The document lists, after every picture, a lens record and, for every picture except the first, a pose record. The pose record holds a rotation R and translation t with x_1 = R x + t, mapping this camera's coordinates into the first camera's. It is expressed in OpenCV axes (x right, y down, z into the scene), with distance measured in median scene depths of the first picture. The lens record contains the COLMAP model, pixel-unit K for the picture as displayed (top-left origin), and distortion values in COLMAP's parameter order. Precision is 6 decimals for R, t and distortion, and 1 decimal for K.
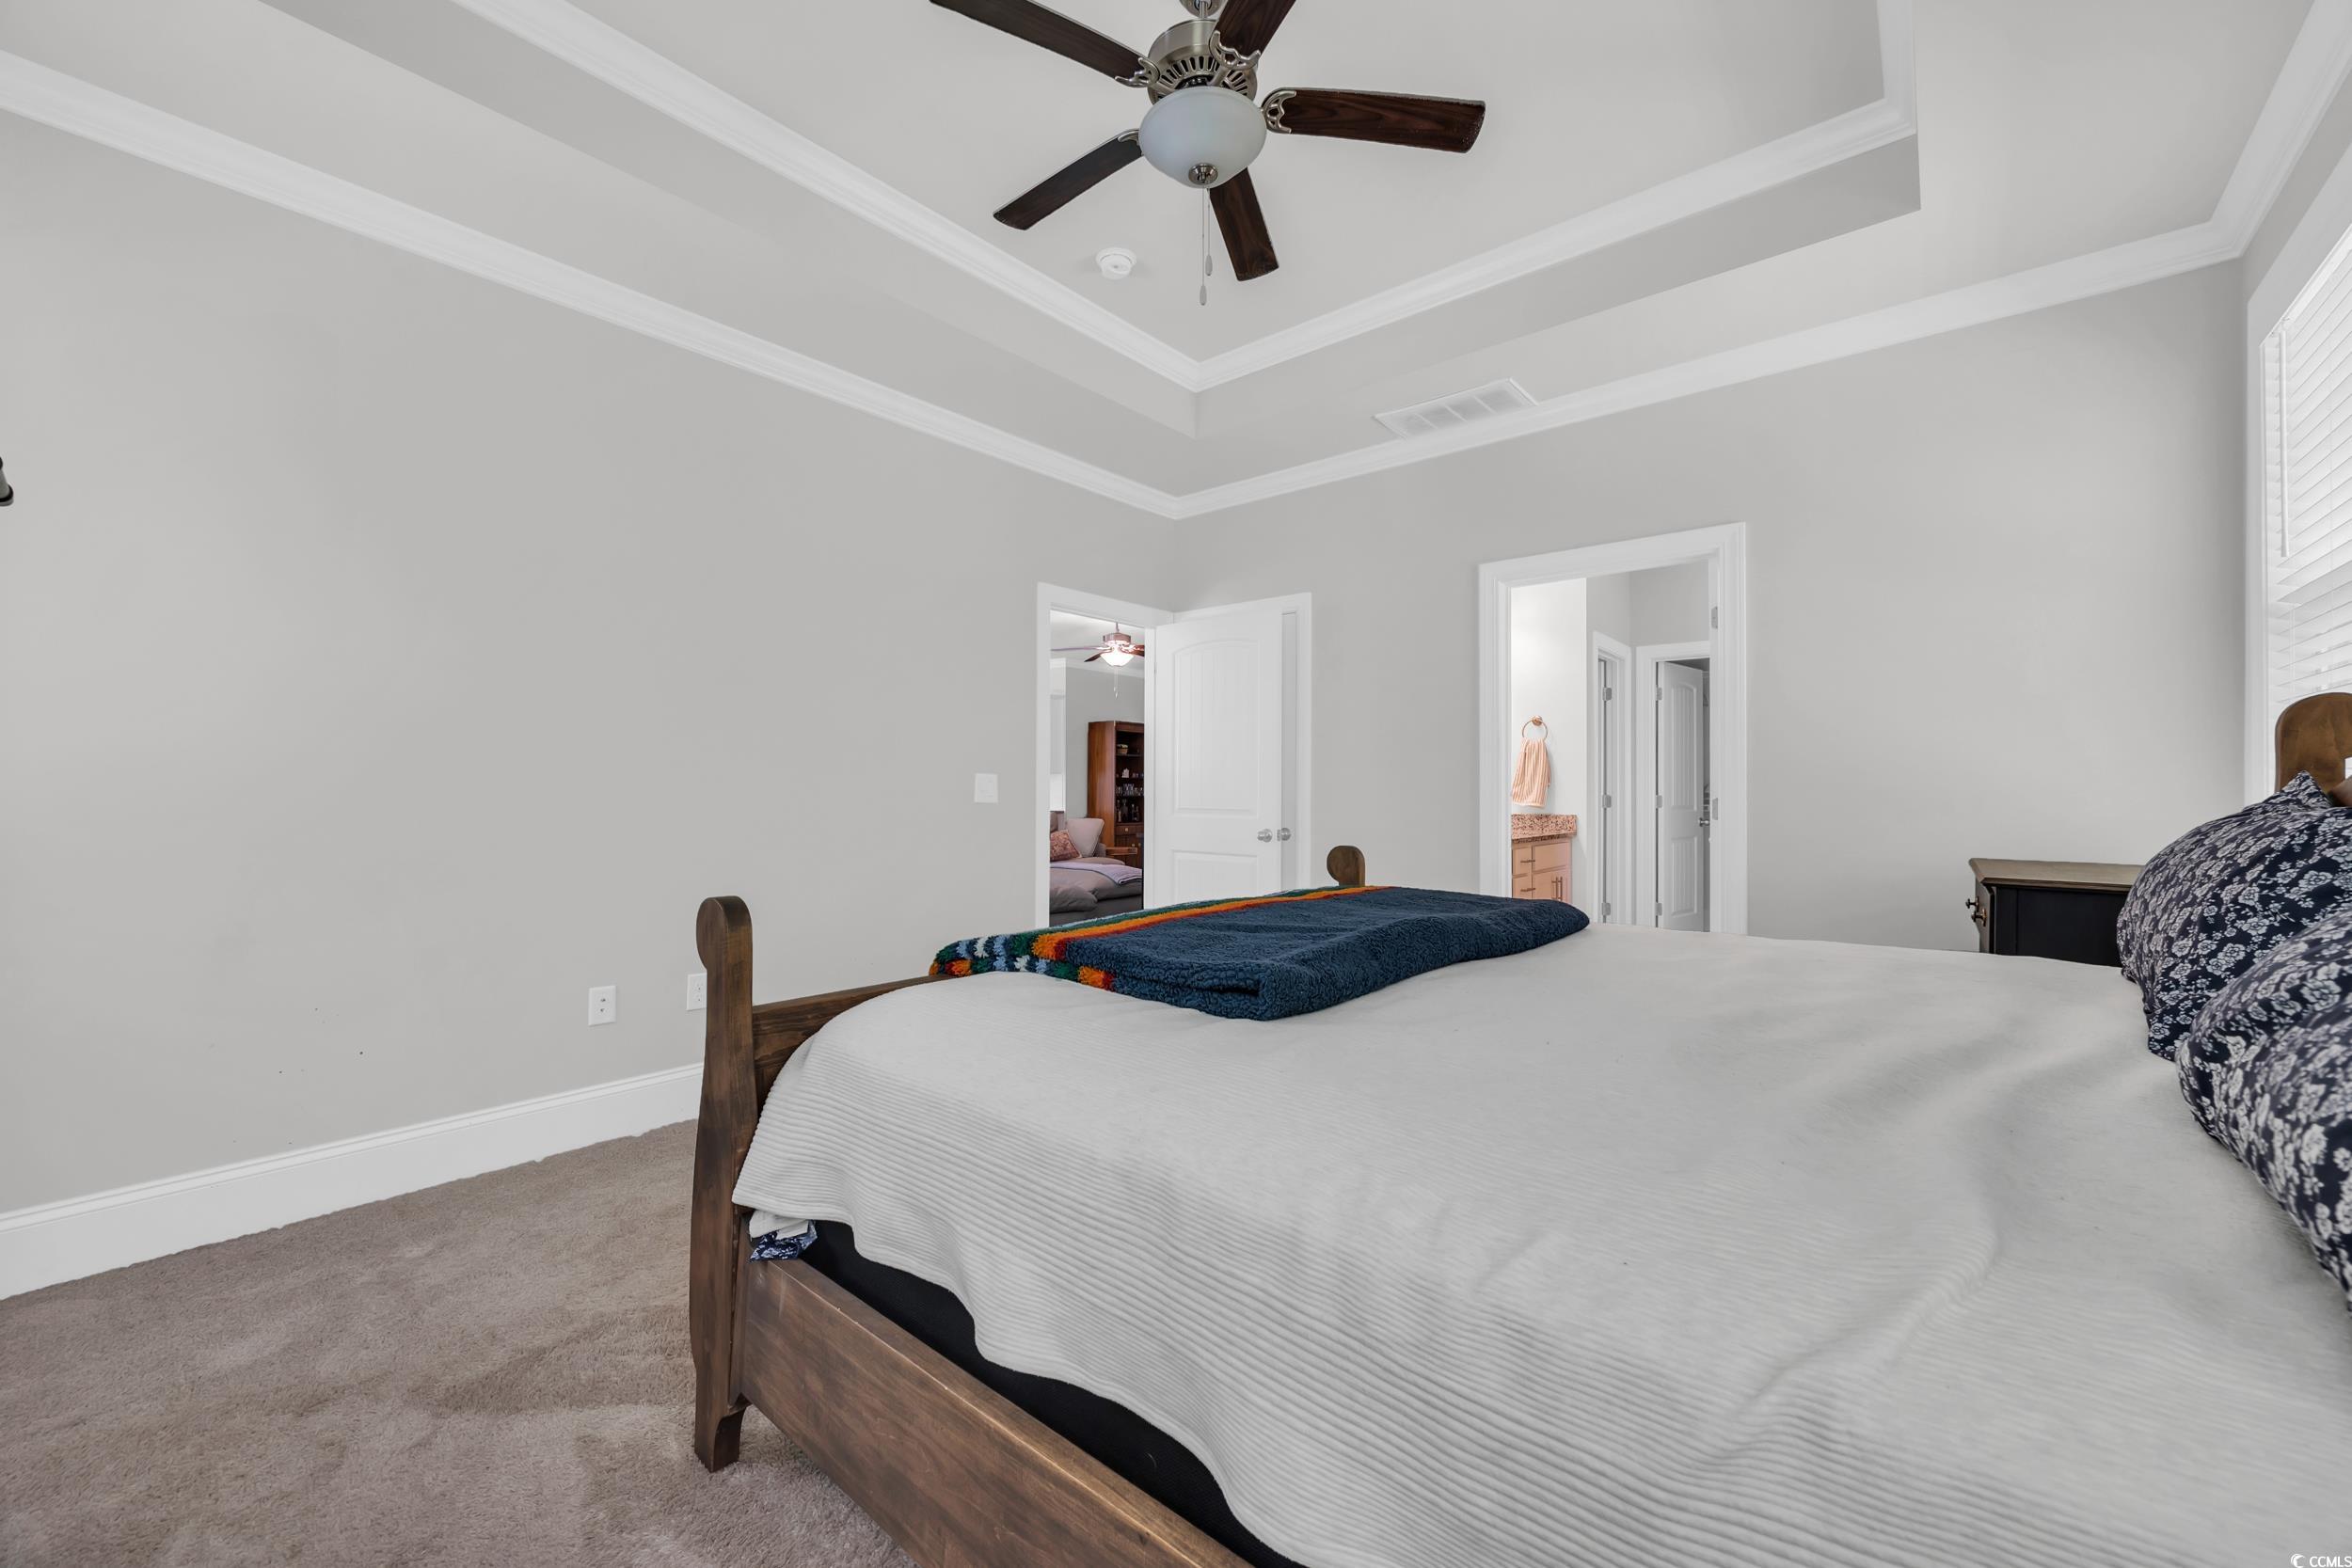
lens RADIAL K [[905.7, 0, 1161.8], [0, 905.7, 786.4], [0, 0, 1]] dist [0.000059, 0.000268]
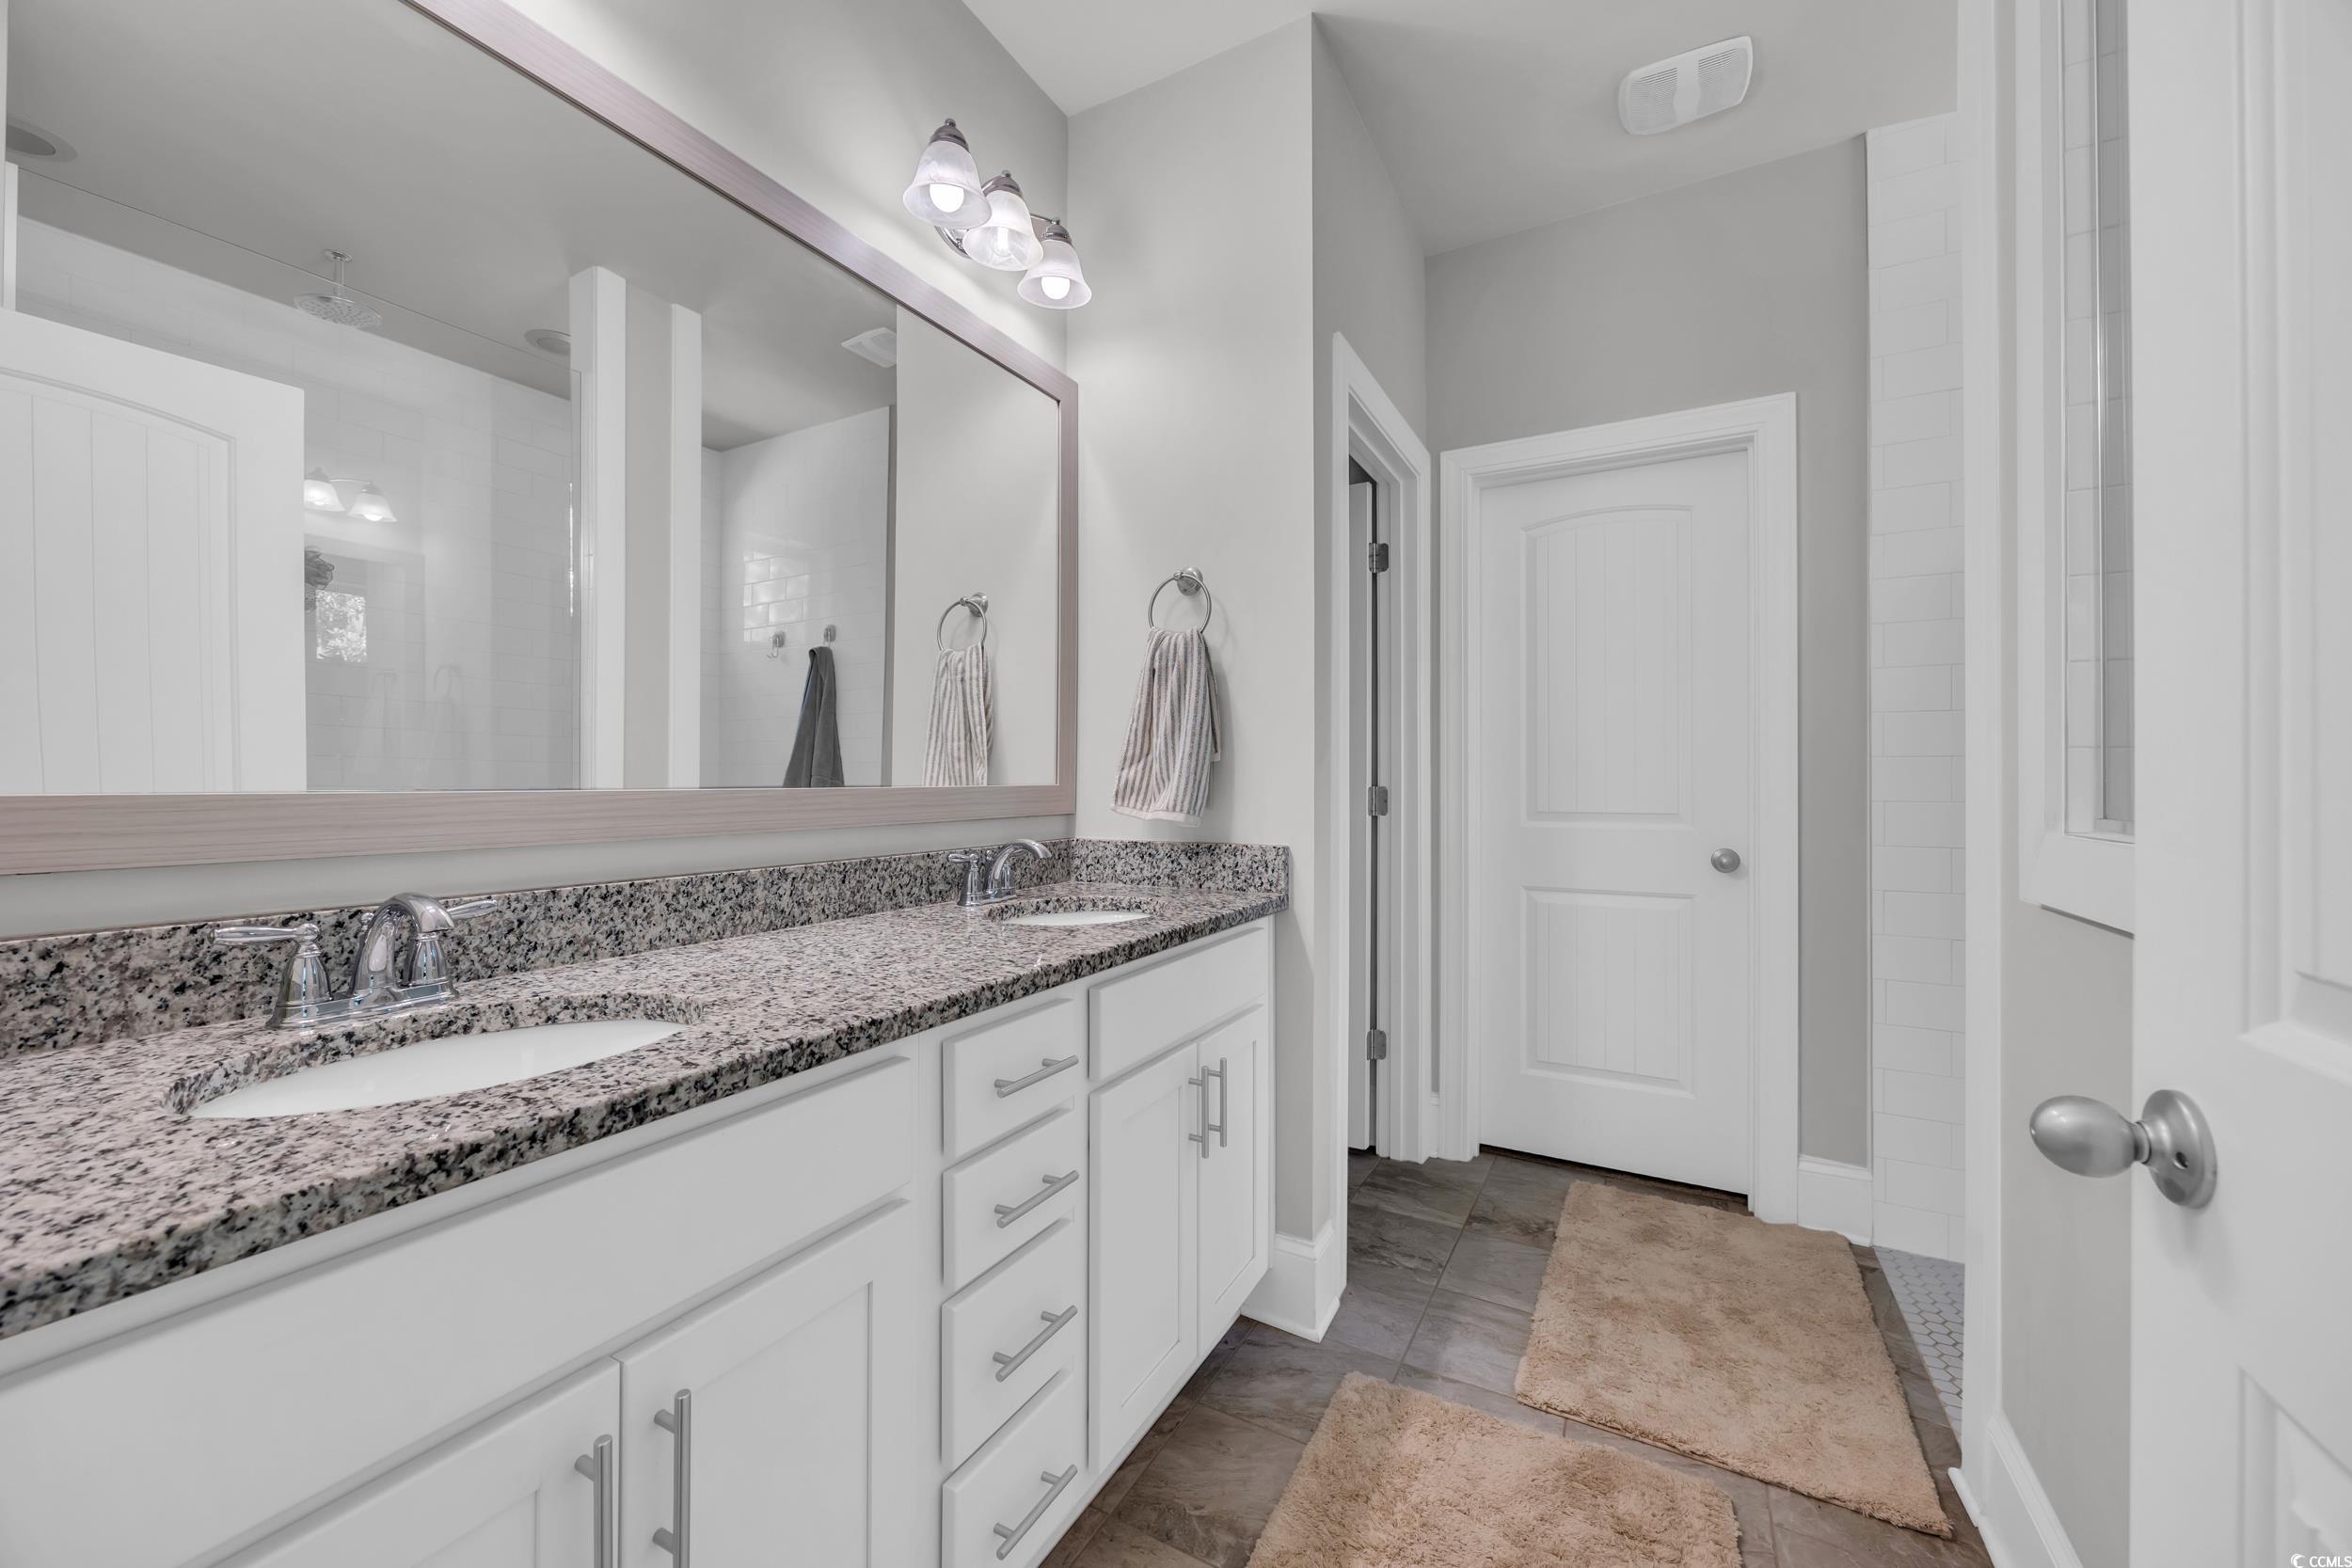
lens RADIAL K [[905.7, 0, 1161.8], [0, 905.7, 786.4], [0, 0, 1]] dist [0.000059, 0.000268]
pose [[0.980536, -0.003852, 0.196302, 0.333437], [0.001949, 0.999949, 0.009888, 0.005295], [-0.196330, -0.009313, 0.980494, 0.650774]]
